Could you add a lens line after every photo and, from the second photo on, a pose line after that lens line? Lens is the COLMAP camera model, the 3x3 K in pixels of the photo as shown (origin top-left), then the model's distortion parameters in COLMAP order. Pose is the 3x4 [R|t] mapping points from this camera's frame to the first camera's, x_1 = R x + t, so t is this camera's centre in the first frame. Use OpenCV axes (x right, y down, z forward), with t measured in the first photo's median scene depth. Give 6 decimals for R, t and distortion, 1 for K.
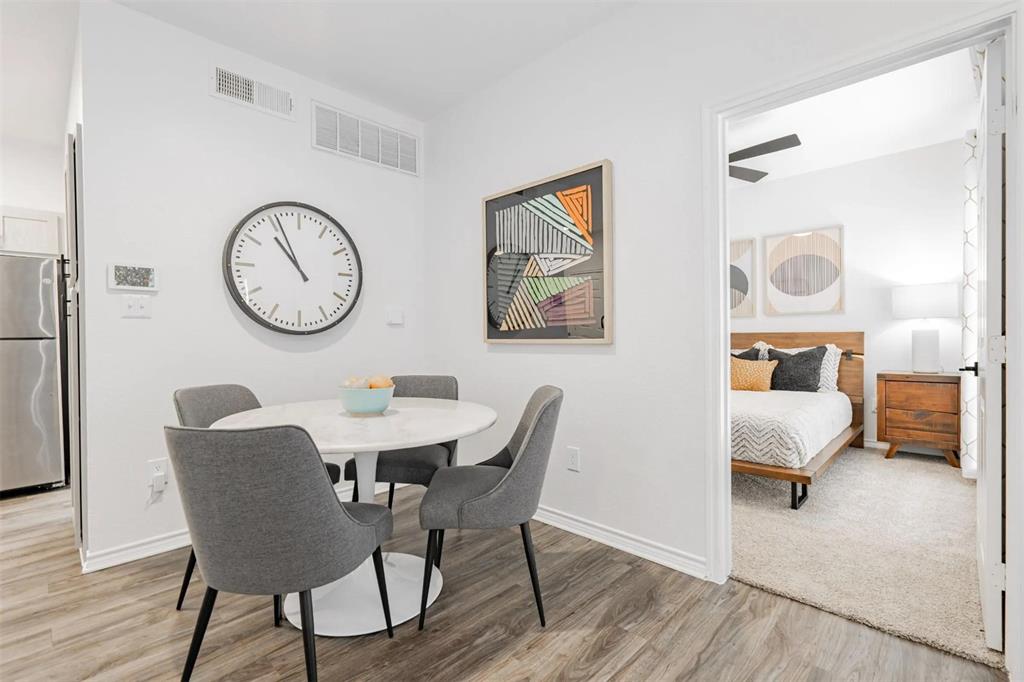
lens RADIAL K [[461.4, 0, 512.5], [0, 461.4, 341.4], [0, 0, 1]] dist [-0.005540, 0.001509]
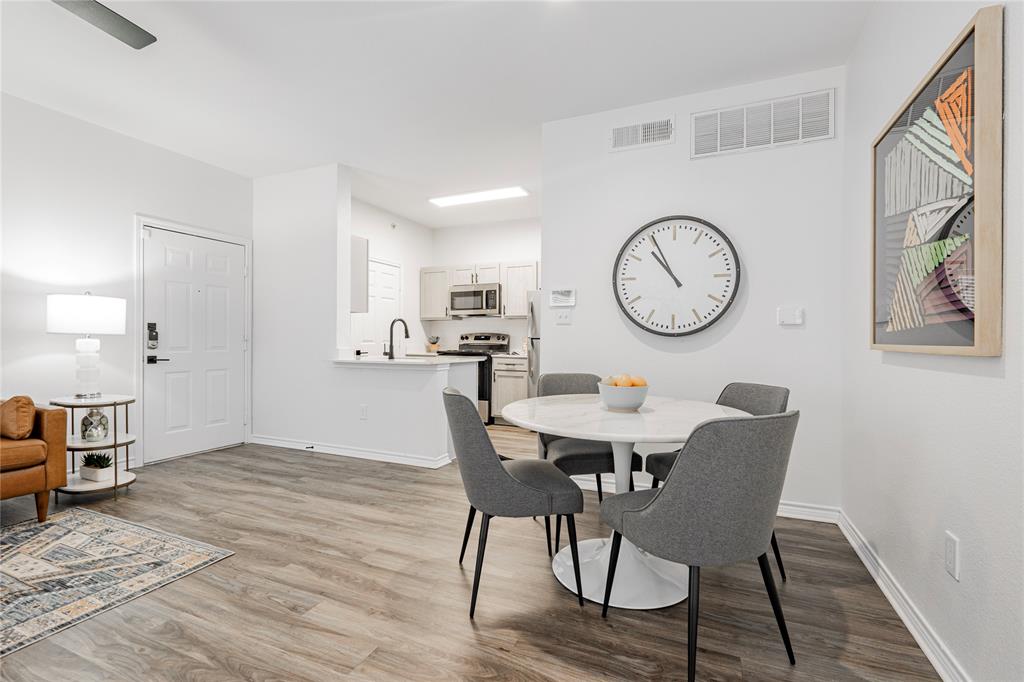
lens RADIAL K [[461.4, 0, 512.5], [0, 461.4, 341.4], [0, 0, 1]] dist [-0.005540, 0.001509]
pose [[0.352073, 0.015306, -0.935847, 0.451568], [-0.018445, 0.999786, 0.009413, -0.006445], [0.935791, 0.013947, 0.352280, 0.273157]]
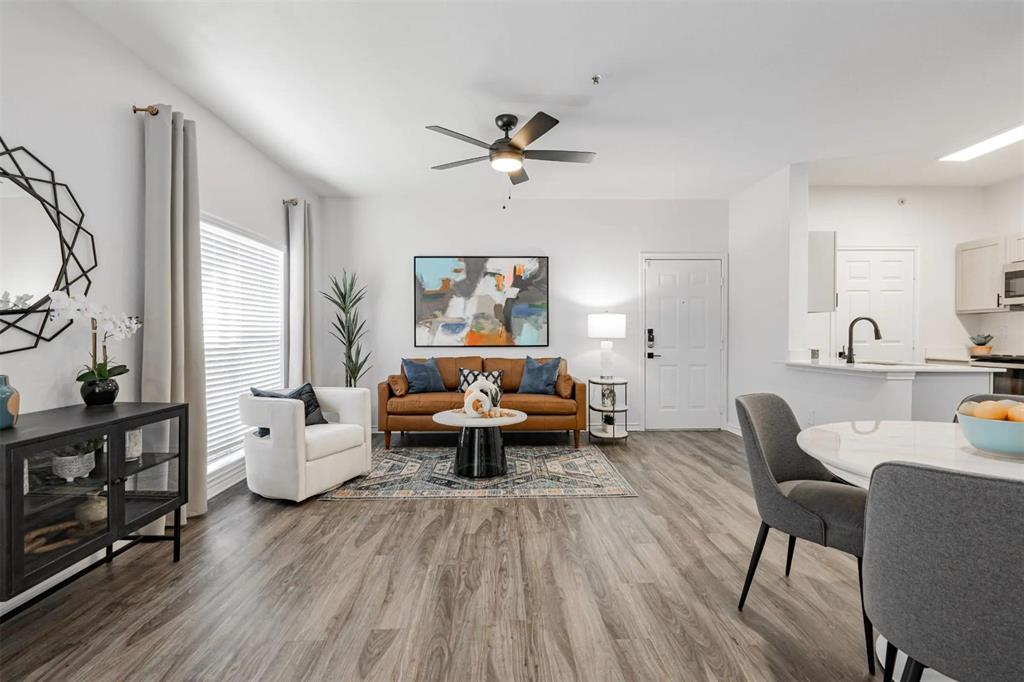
lens RADIAL K [[461.4, 0, 512.5], [0, 461.4, 341.4], [0, 0, 1]] dist [-0.005540, 0.001509]
pose [[-0.698279, 0.021251, -0.715510, 0.553877], [0.003104, 0.999640, 0.026659, -0.031186], [0.715819, 0.016394, -0.698093, 0.697896]]
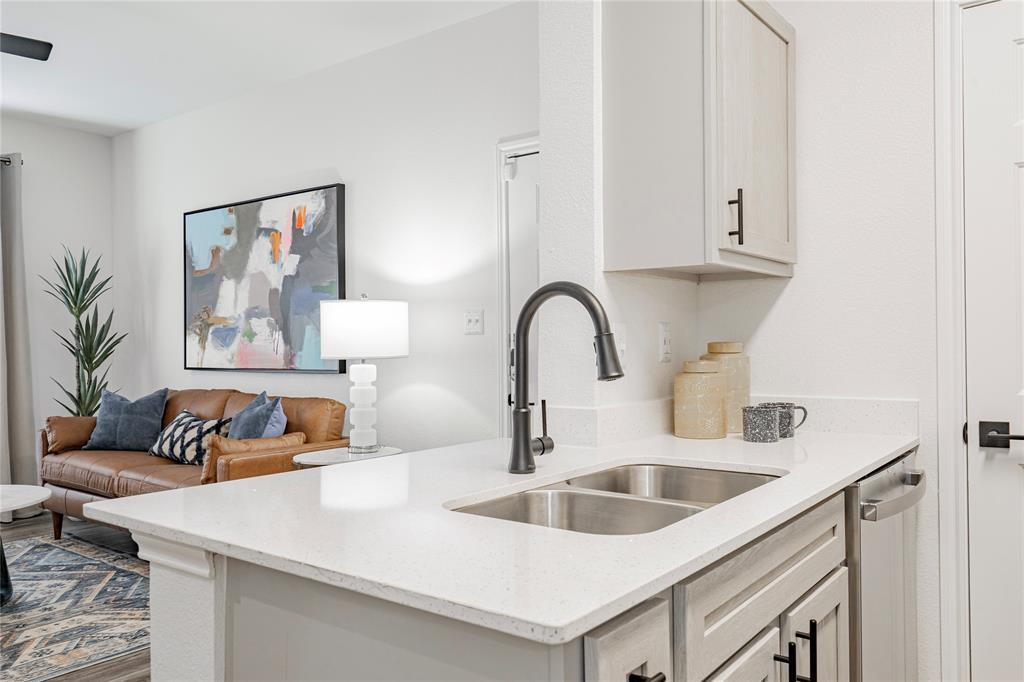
lens RADIAL K [[793.4, 0, 512.0], [0, 793.4, 341.0], [0, 0, 1]] dist [0.005918, -0.001941]
pose [[-0.992845, 0.018668, -0.117941, -1.152120], [0.017746, 0.999803, 0.008866, -0.029222], [0.118083, 0.006709, -0.992981, 1.067543]]
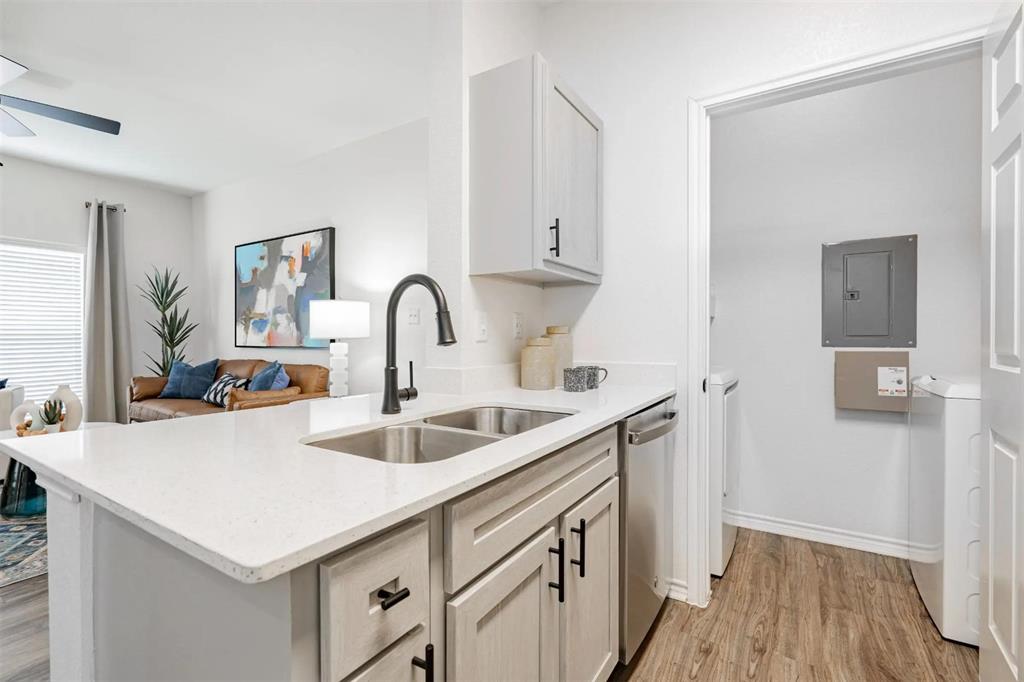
lens RADIAL K [[461.4, 0, 512.5], [0, 461.4, 341.4], [0, 0, 1]] dist [-0.005540, 0.001509]
pose [[-0.978871, 0.012134, -0.204117, -1.259561], [0.007756, 0.999723, 0.022233, -0.008276], [0.204331, 0.020180, -0.978694, 0.966622]]
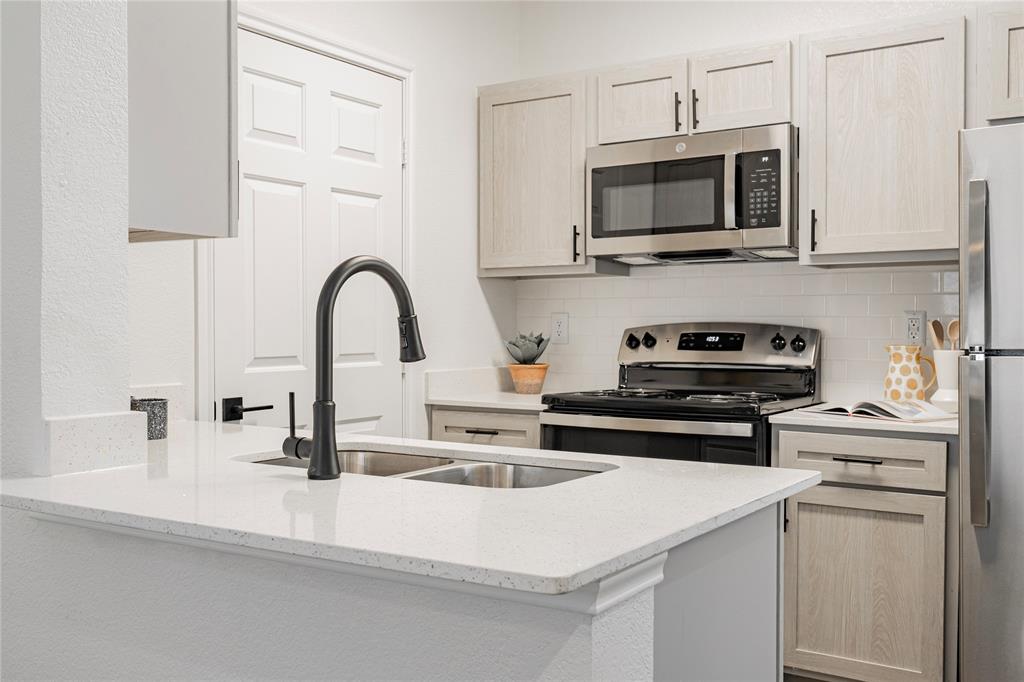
lens RADIAL K [[1004.1, 0, 512.0], [0, 1004.1, 341.0], [0, 0, 1]] dist [0.004412, 0.004678]
pose [[0.193286, 0.023515, -0.980861, -0.564864], [-0.013484, 0.999682, 0.021309, -0.025705], [0.981050, 0.009107, 0.193542, 0.440989]]
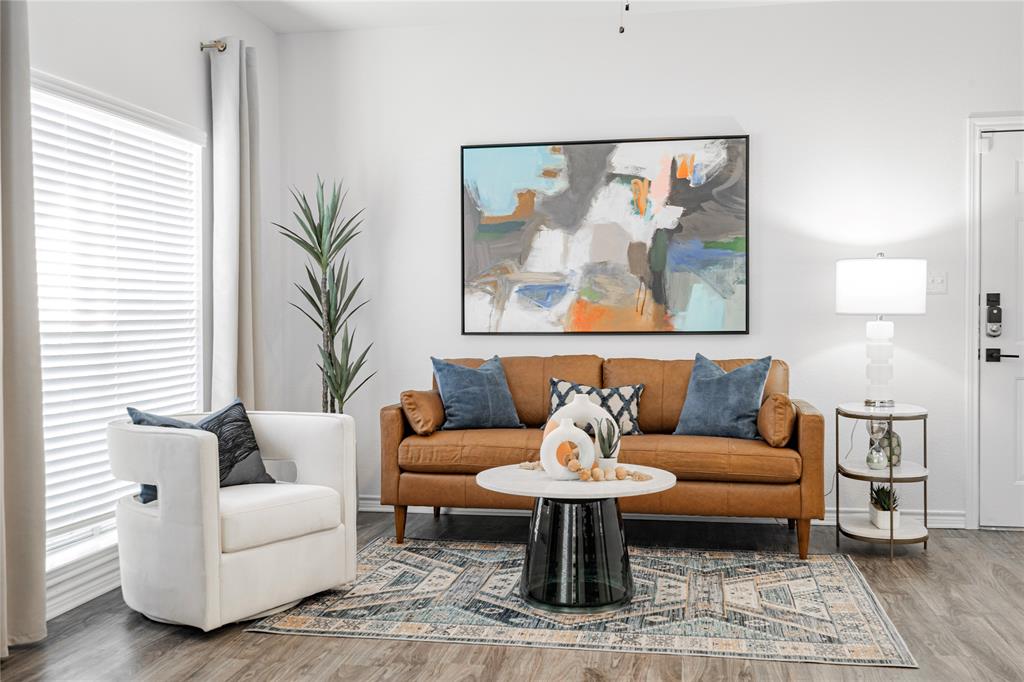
lens RADIAL K [[1004.1, 0, 512.0], [0, 1004.1, 341.0], [0, 0, 1]] dist [0.004412, 0.004678]
pose [[-0.831770, 0.025602, -0.554529, 0.492012], [0.008243, 0.999395, 0.033777, -0.011856], [0.555058, 0.023524, -0.831479, 0.793612]]
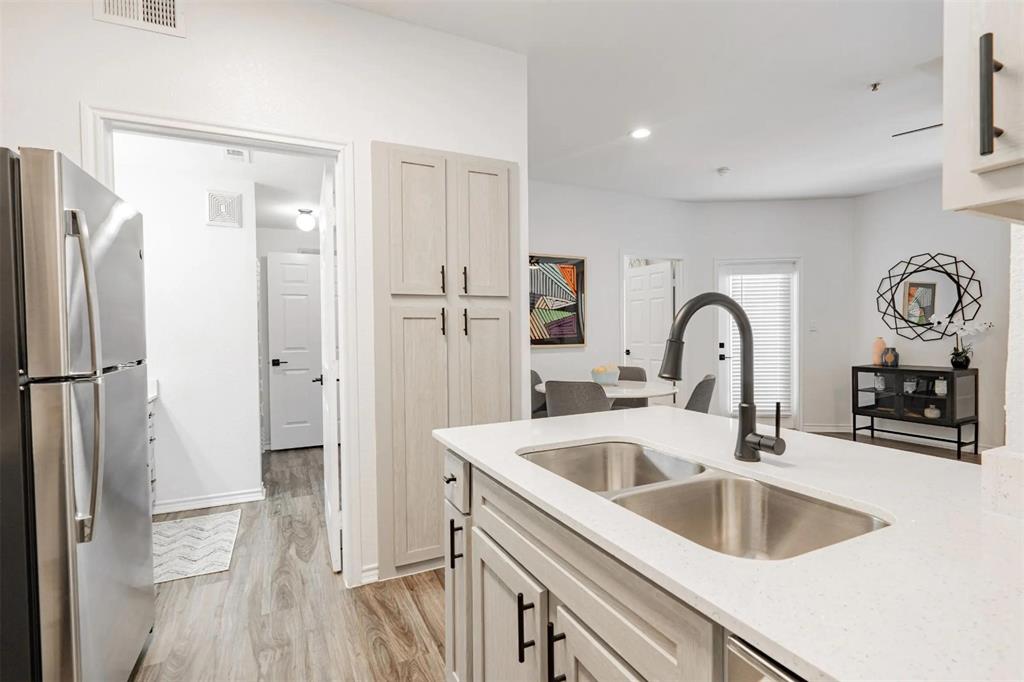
lens RADIAL K [[483.0, 0, 509.8], [0, 483.0, 341.7], [0, 0, 1]] dist [0.000338, 0.000828]
pose [[0.350165, -0.012114, 0.936610, -1.710218], [0.016714, 0.999838, 0.006683, -0.031744], [-0.936539, 0.013314, 0.350311, 0.494552]]
